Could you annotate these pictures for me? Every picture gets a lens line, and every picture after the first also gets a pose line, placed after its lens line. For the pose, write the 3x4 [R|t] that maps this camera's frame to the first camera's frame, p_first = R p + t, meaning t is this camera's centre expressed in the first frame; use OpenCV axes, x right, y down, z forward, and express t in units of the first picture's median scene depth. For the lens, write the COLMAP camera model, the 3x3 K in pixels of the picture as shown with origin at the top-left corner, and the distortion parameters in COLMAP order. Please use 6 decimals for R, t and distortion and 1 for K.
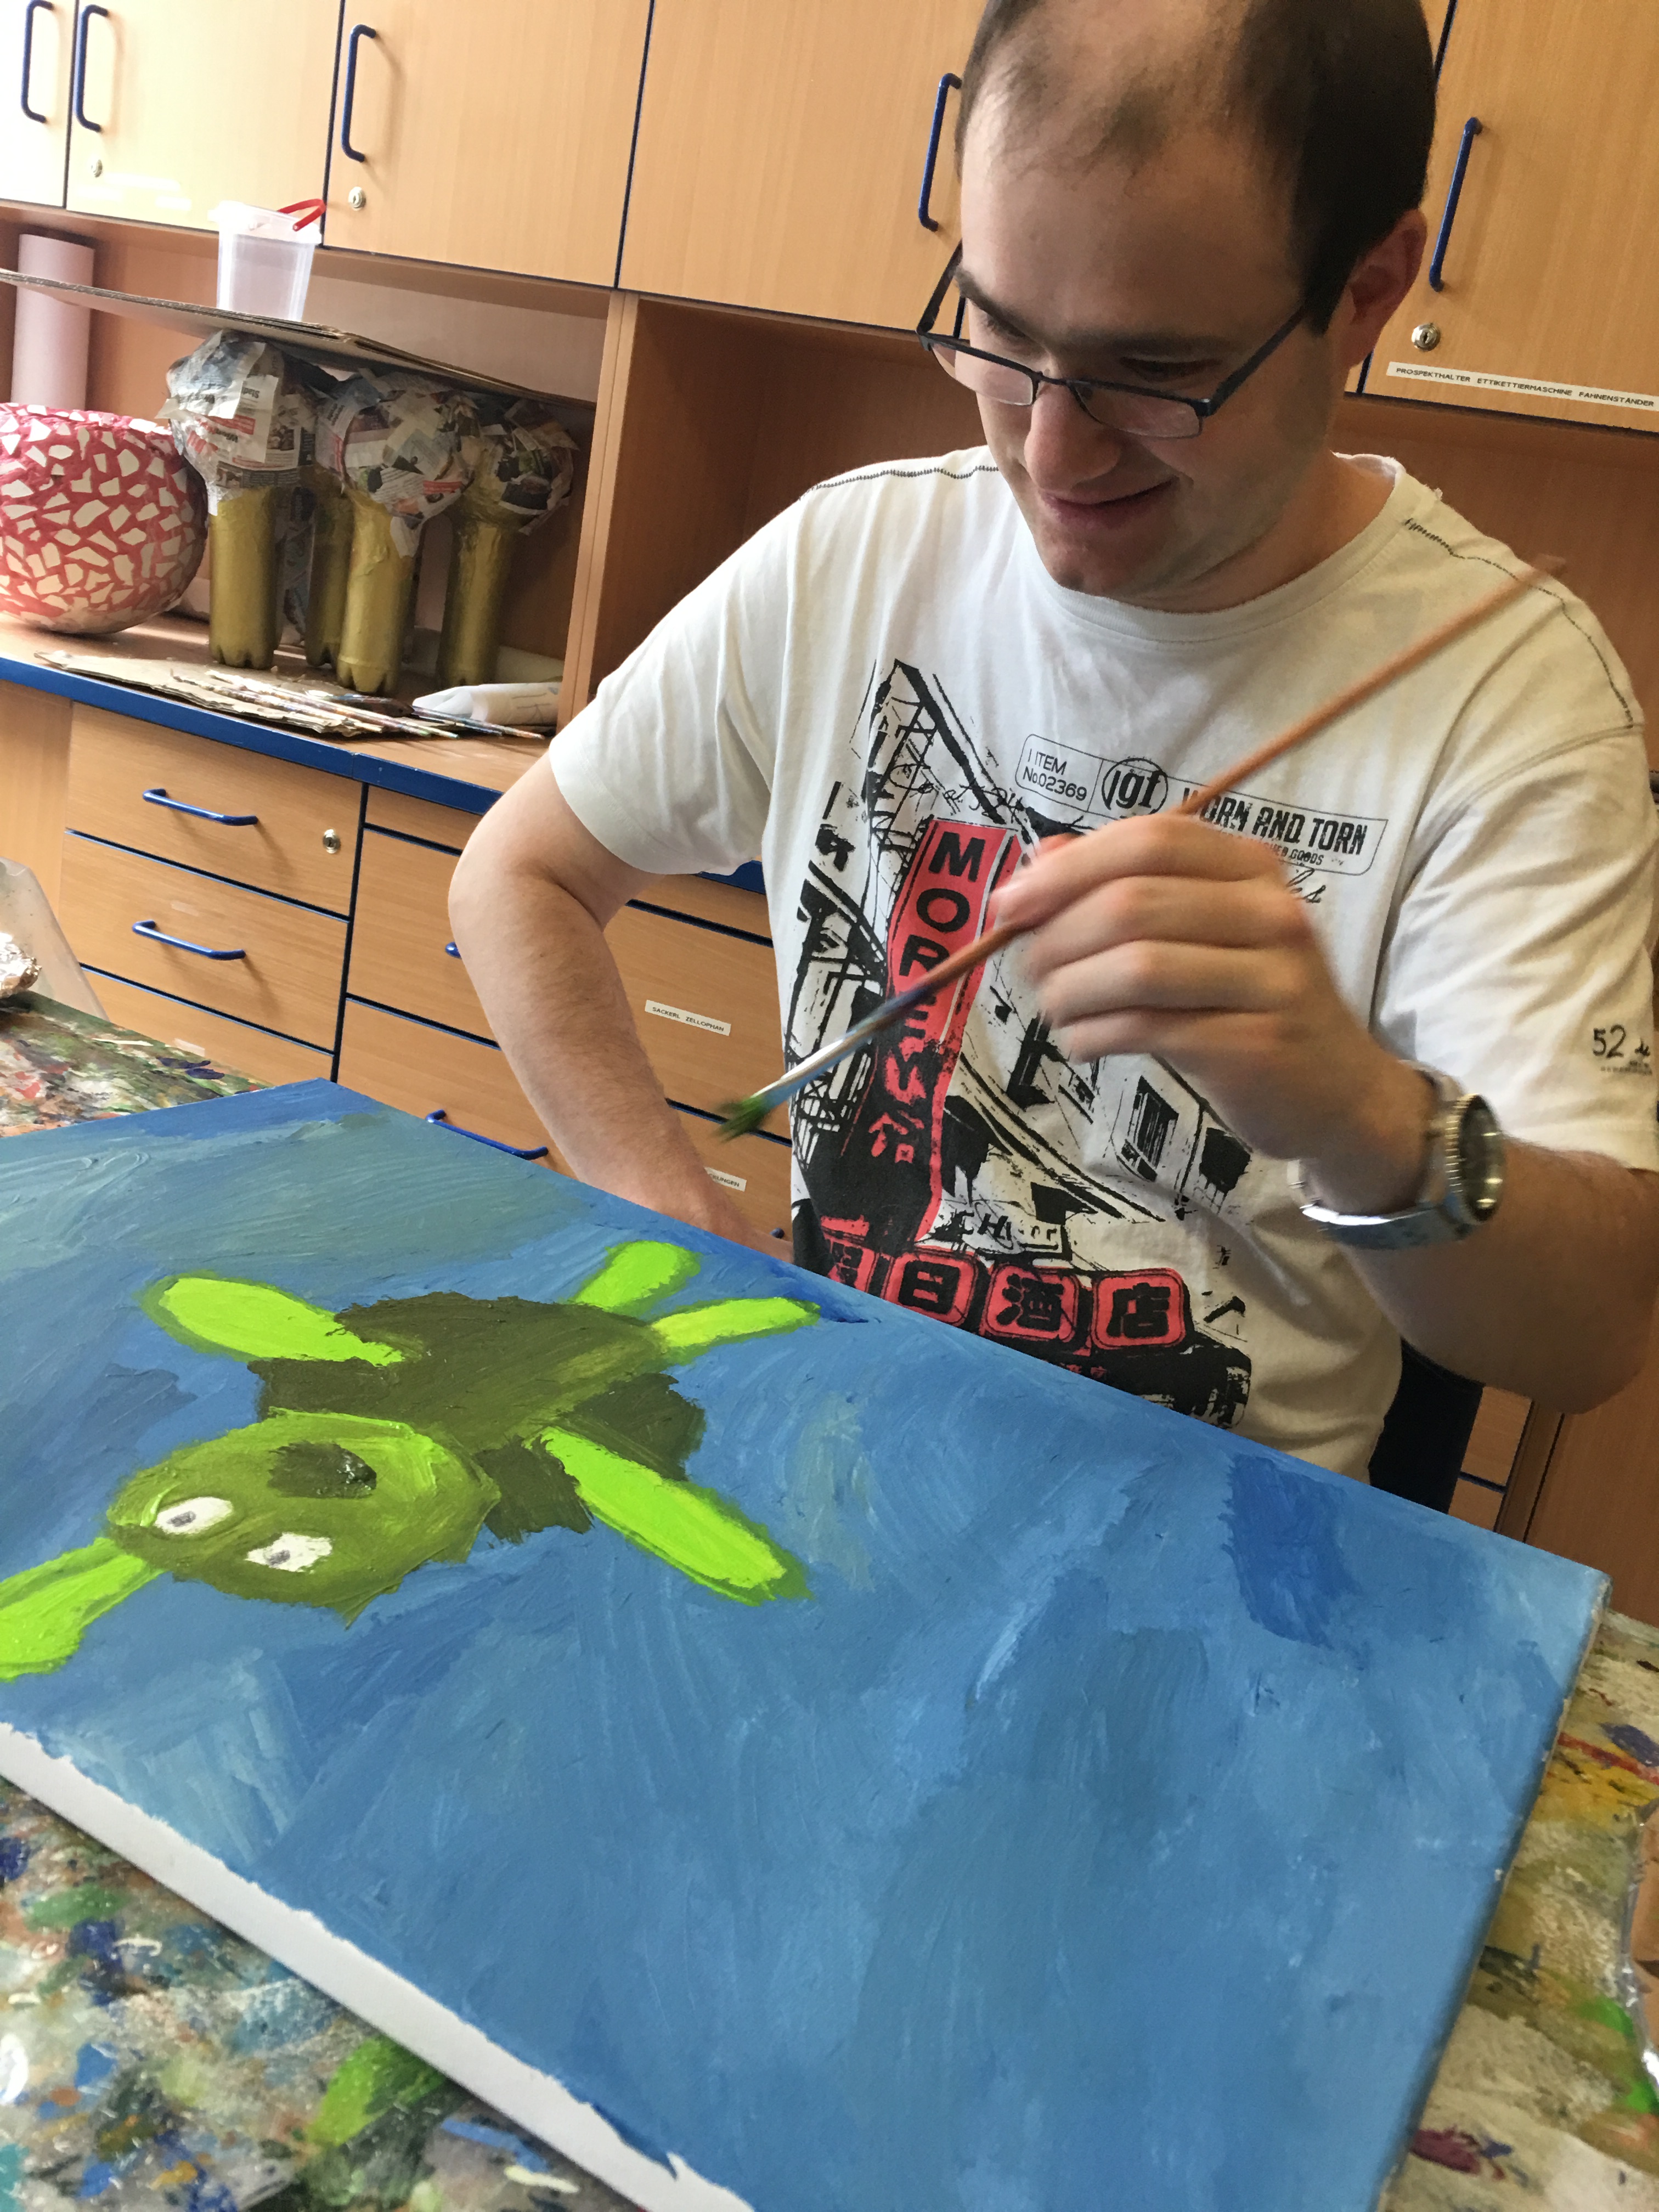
lens RADIAL K [[1871.9, 0, 829.5], [0, 1871.9, 1106.0], [0, 0, 1]] dist [0.072687, -0.106366]
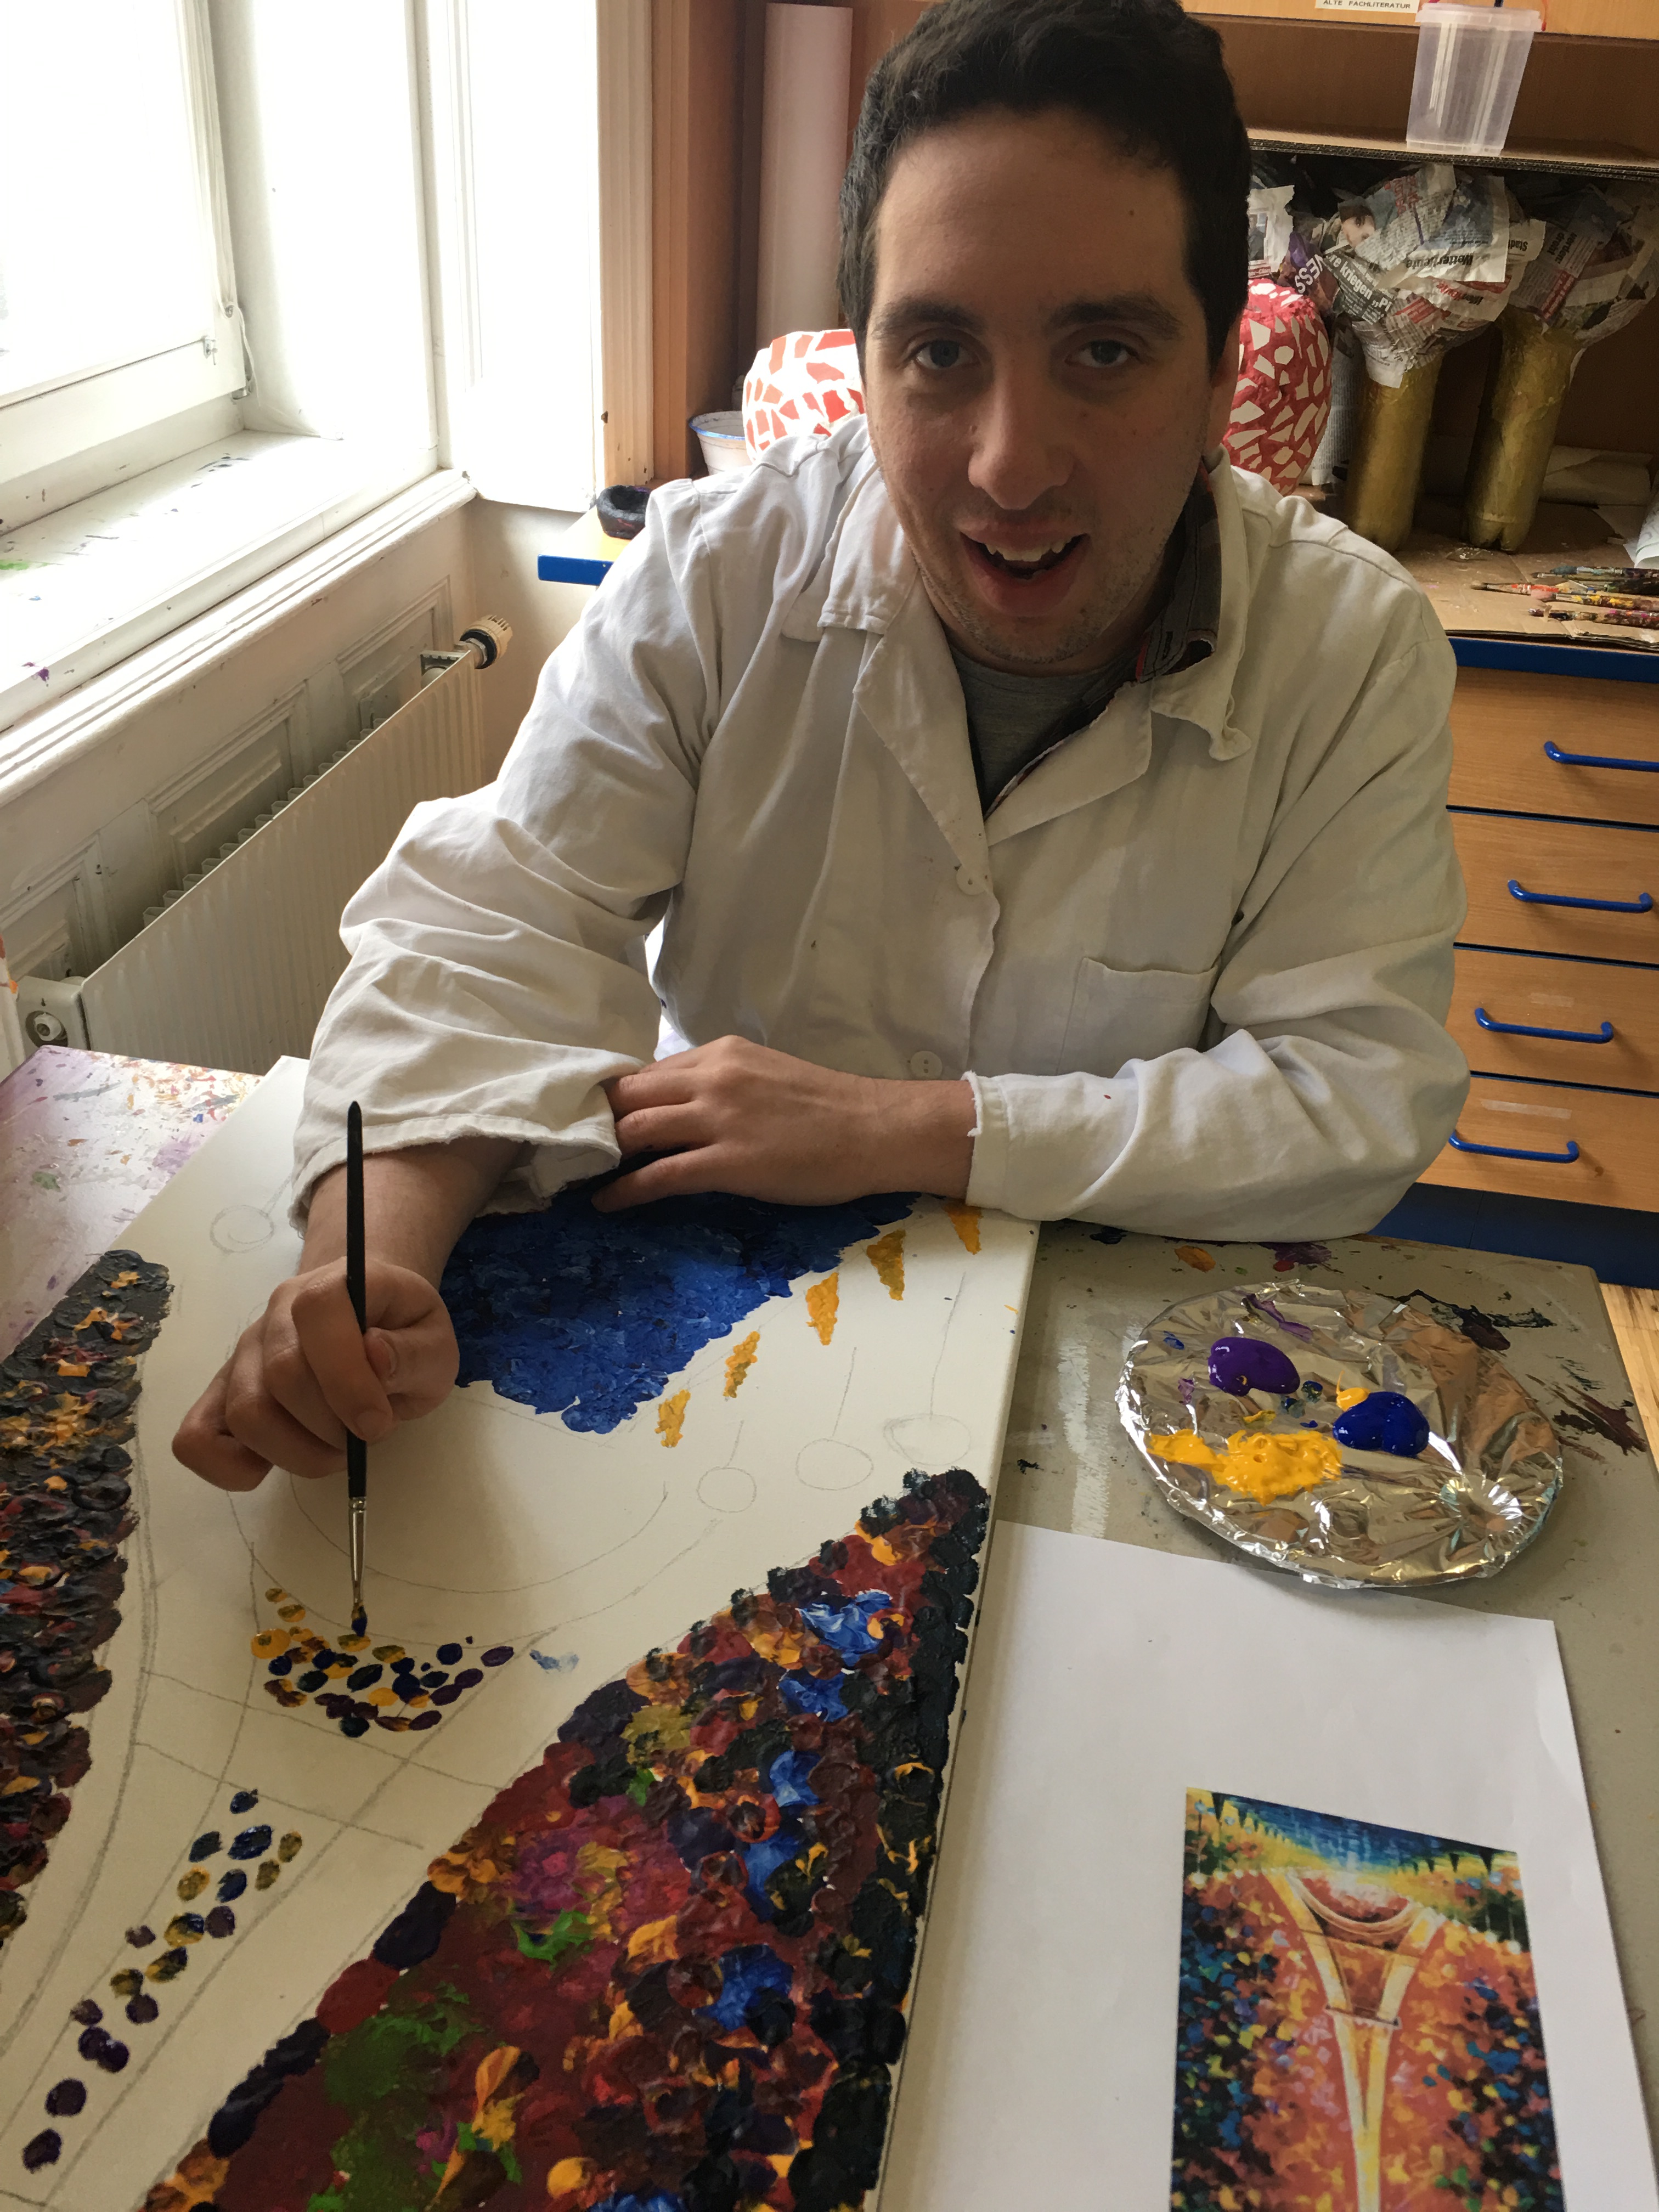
lens RADIAL K [[1871.9, 0, 829.5], [0, 1871.9, 1106.0], [0, 0, 1]] dist [0.072687, -0.106366]
pose [[0.947655, -0.261804, 0.182780, -0.841523], [0.203074, 0.935939, 0.287714, -0.316436], [-0.246396, -0.235536, 0.940113, 0.178190]]
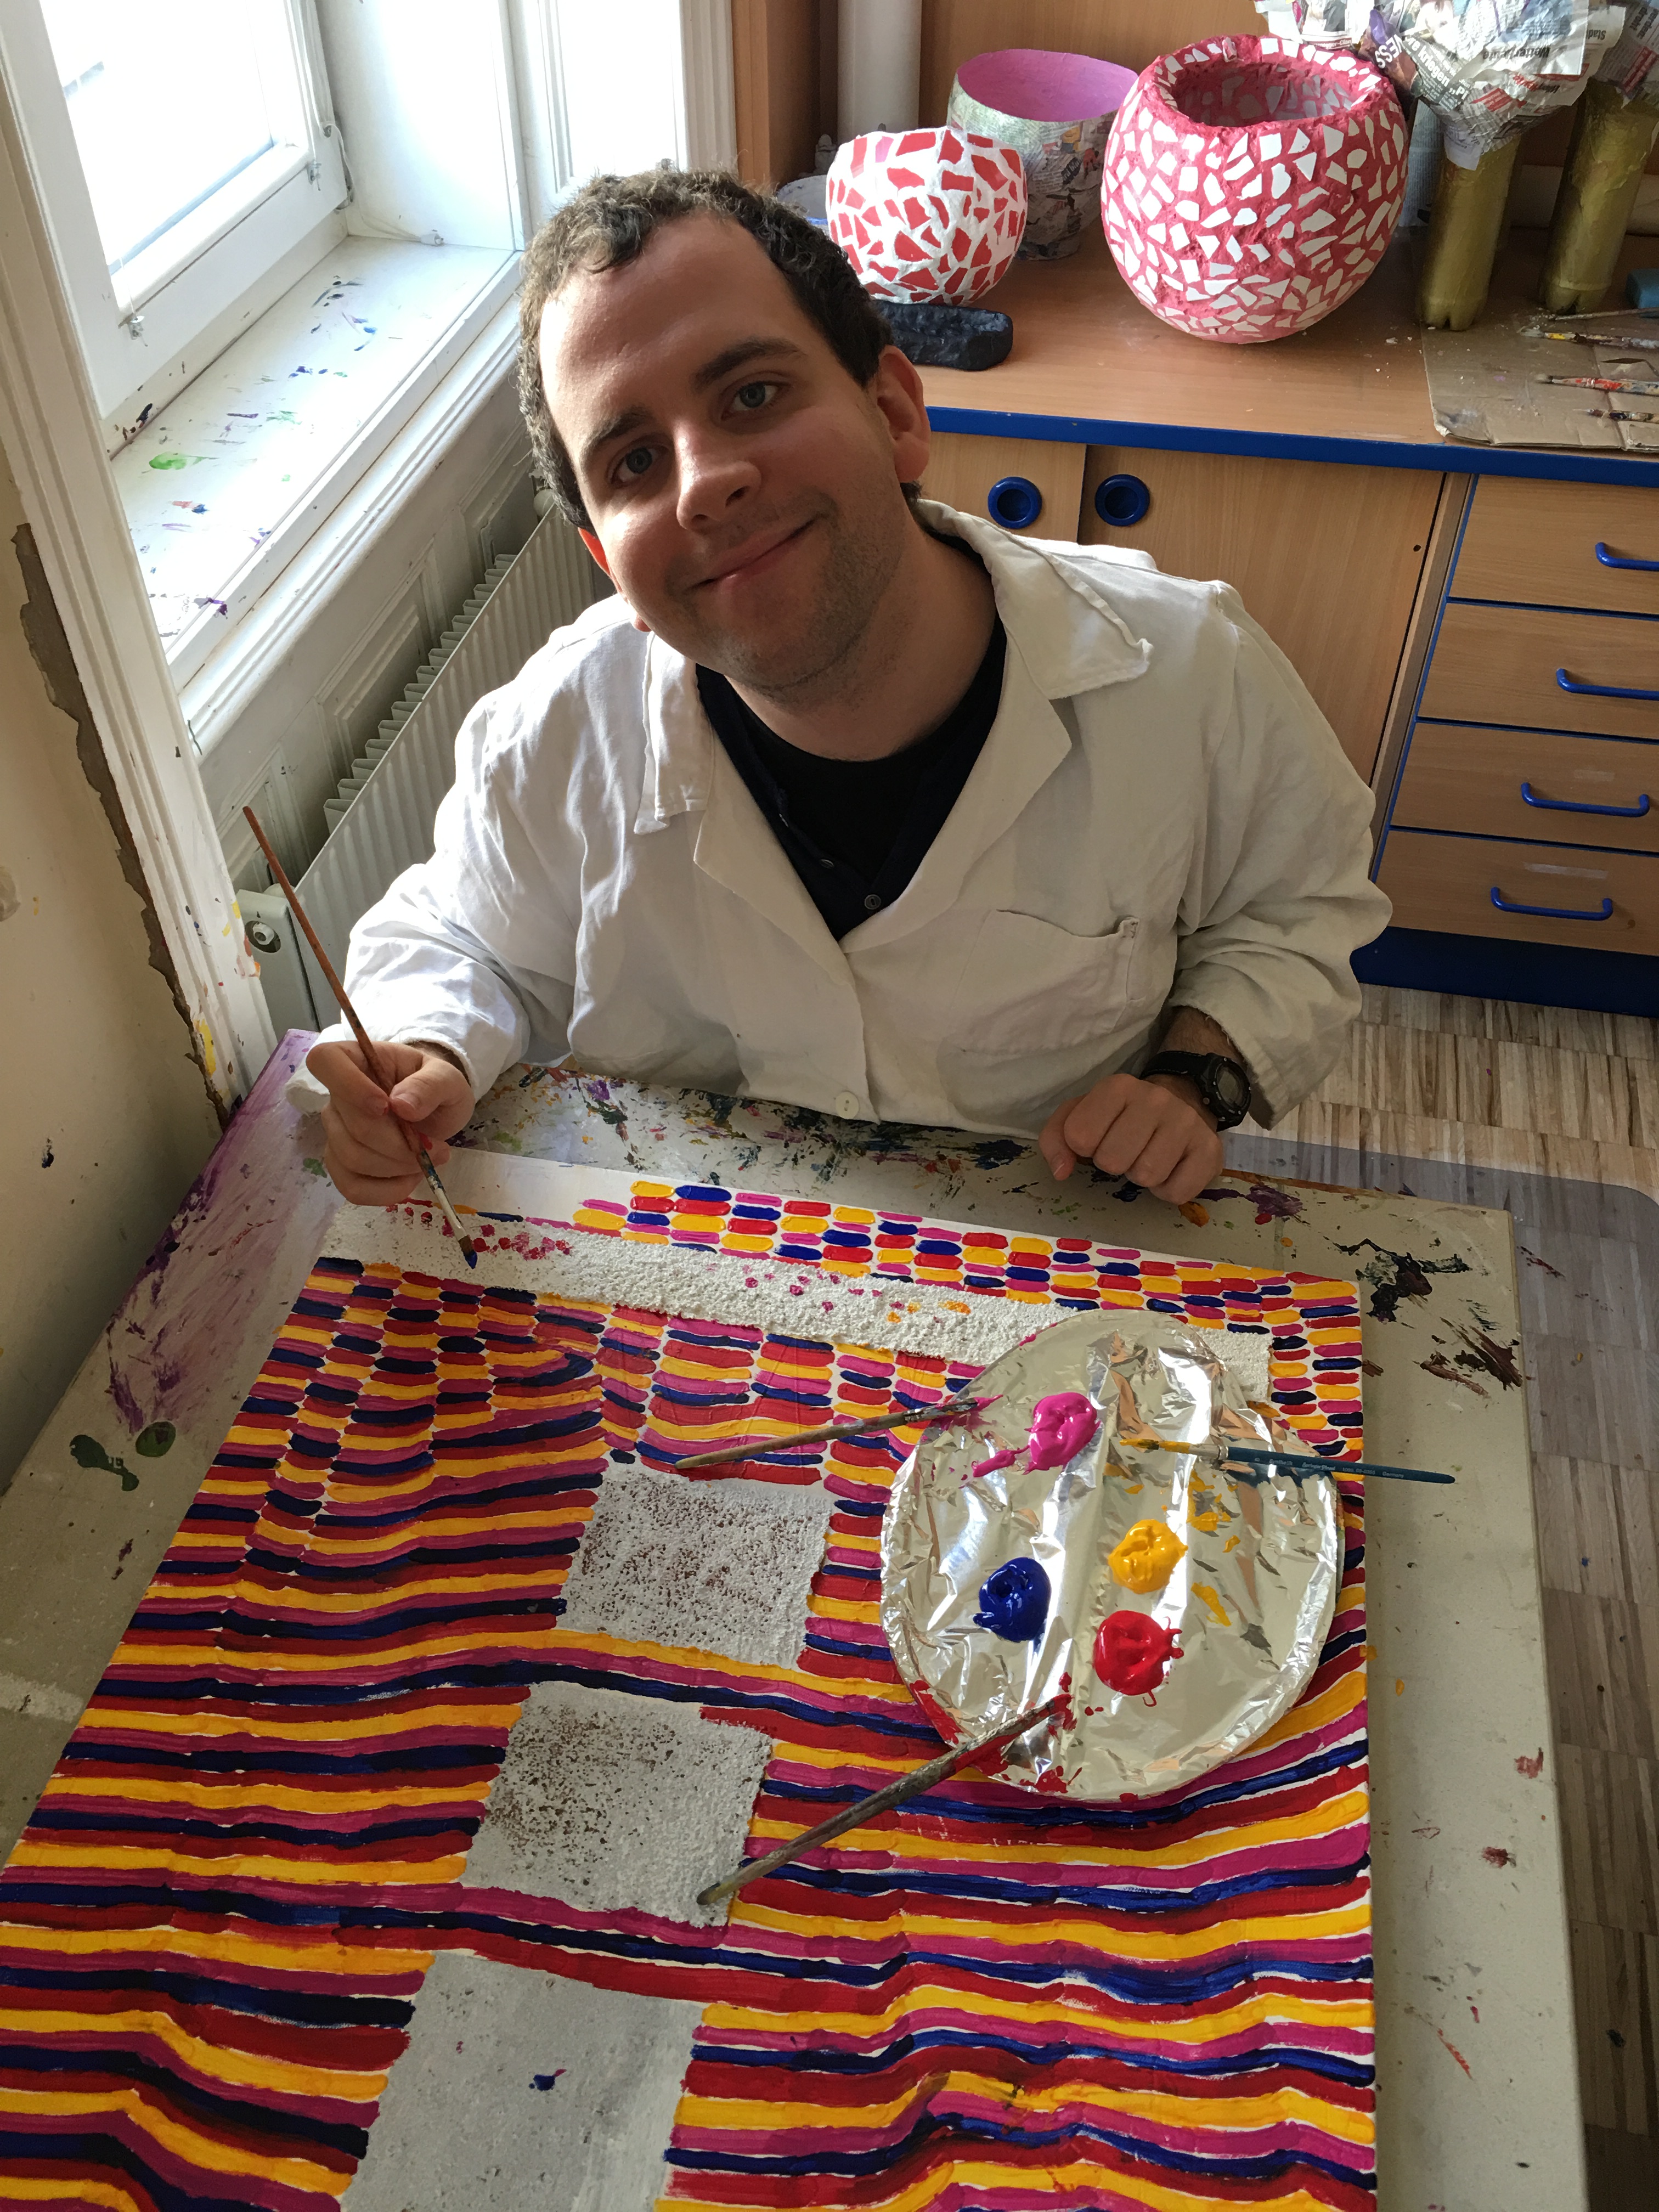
lens RADIAL K [[1871.9, 0, 829.5], [0, 1871.9, 1106.0], [0, 0, 1]] dist [0.072687, -0.106366]
pose [[0.948558, -0.311138, 0.058572, -0.817713], [0.245354, 0.839325, 0.485114, -0.460967], [-0.200099, -0.445788, 0.872487, 0.108220]]
